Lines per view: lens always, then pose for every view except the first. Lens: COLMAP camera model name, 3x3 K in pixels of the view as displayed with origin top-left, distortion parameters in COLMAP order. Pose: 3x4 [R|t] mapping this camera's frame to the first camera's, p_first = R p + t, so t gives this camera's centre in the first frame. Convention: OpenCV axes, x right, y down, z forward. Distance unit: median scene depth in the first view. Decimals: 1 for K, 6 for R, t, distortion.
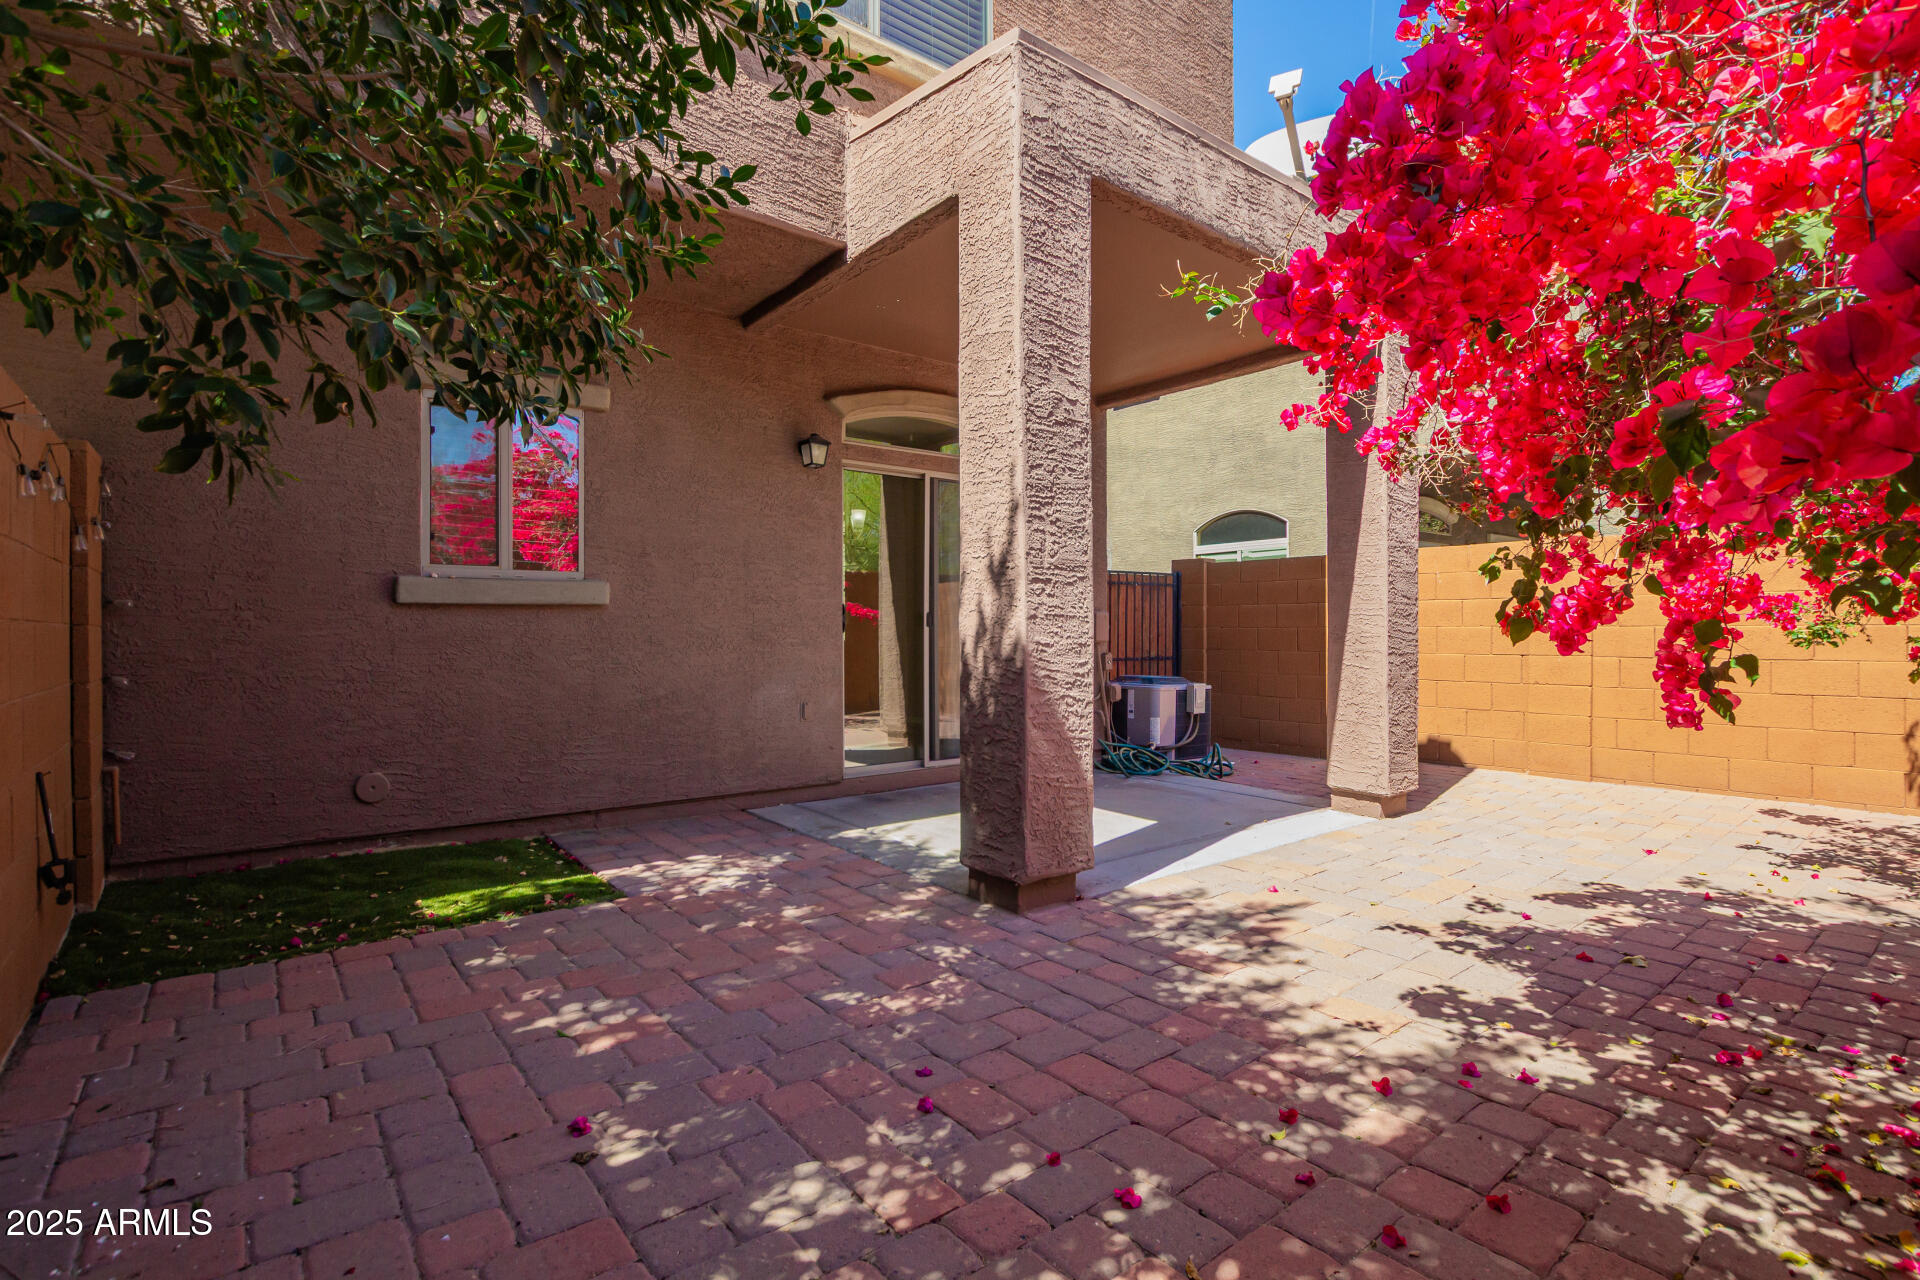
lens RADIAL K [[915.0, 0, 978.5], [0, 915.0, 643.9], [0, 0, 1]] dist [-0.028421, 0.002194]
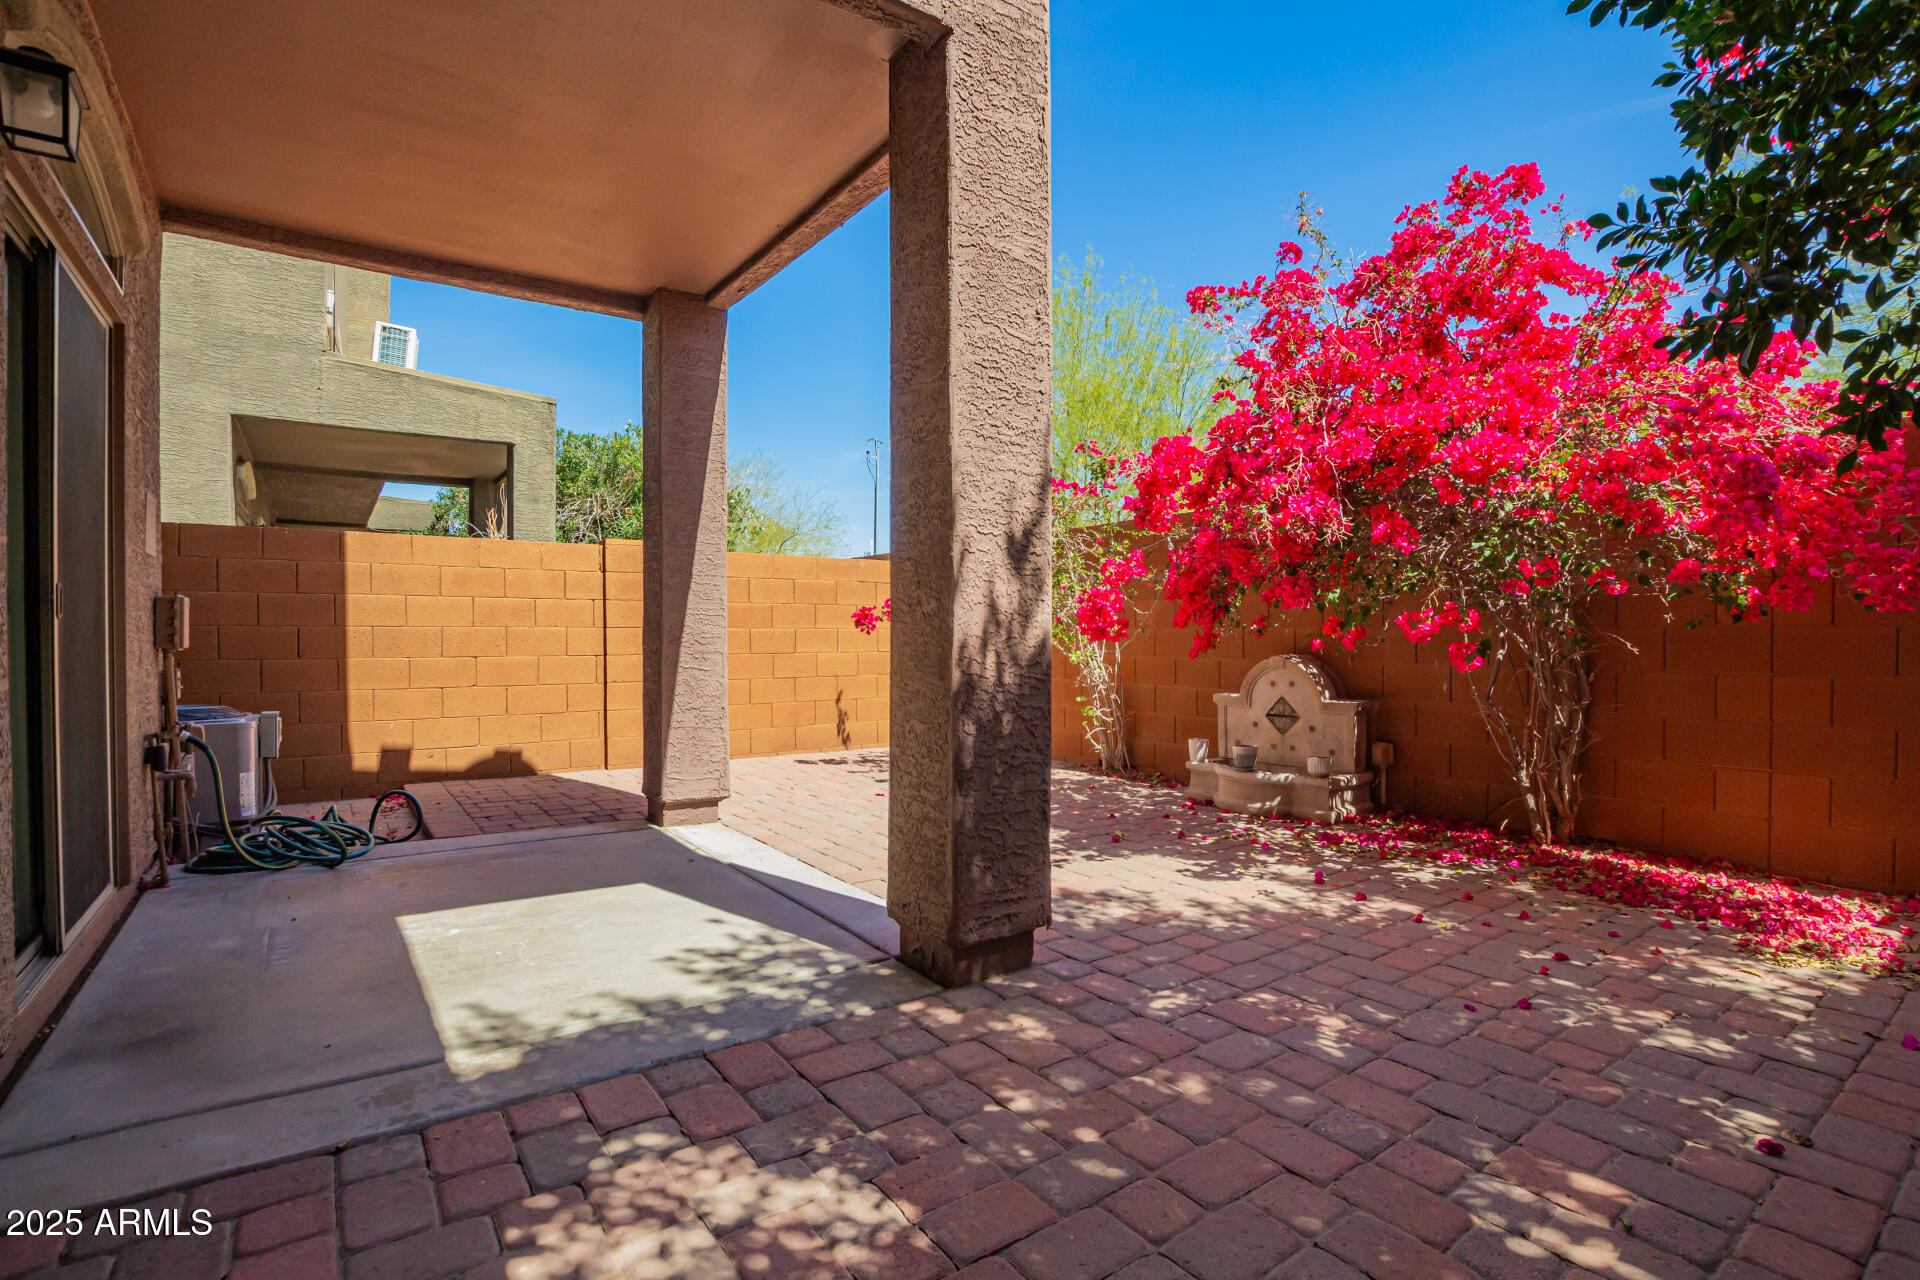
lens RADIAL K [[918.2, 0, 976.3], [0, 918.2, 642.1], [0, 0, 1]] dist [-0.027043, 0.001162]
pose [[0.037860, -0.005395, 0.999268, -0.954145], [0.009613, 0.999941, 0.005035, -0.008943], [-0.999237, 0.009416, 0.037910, 1.208537]]
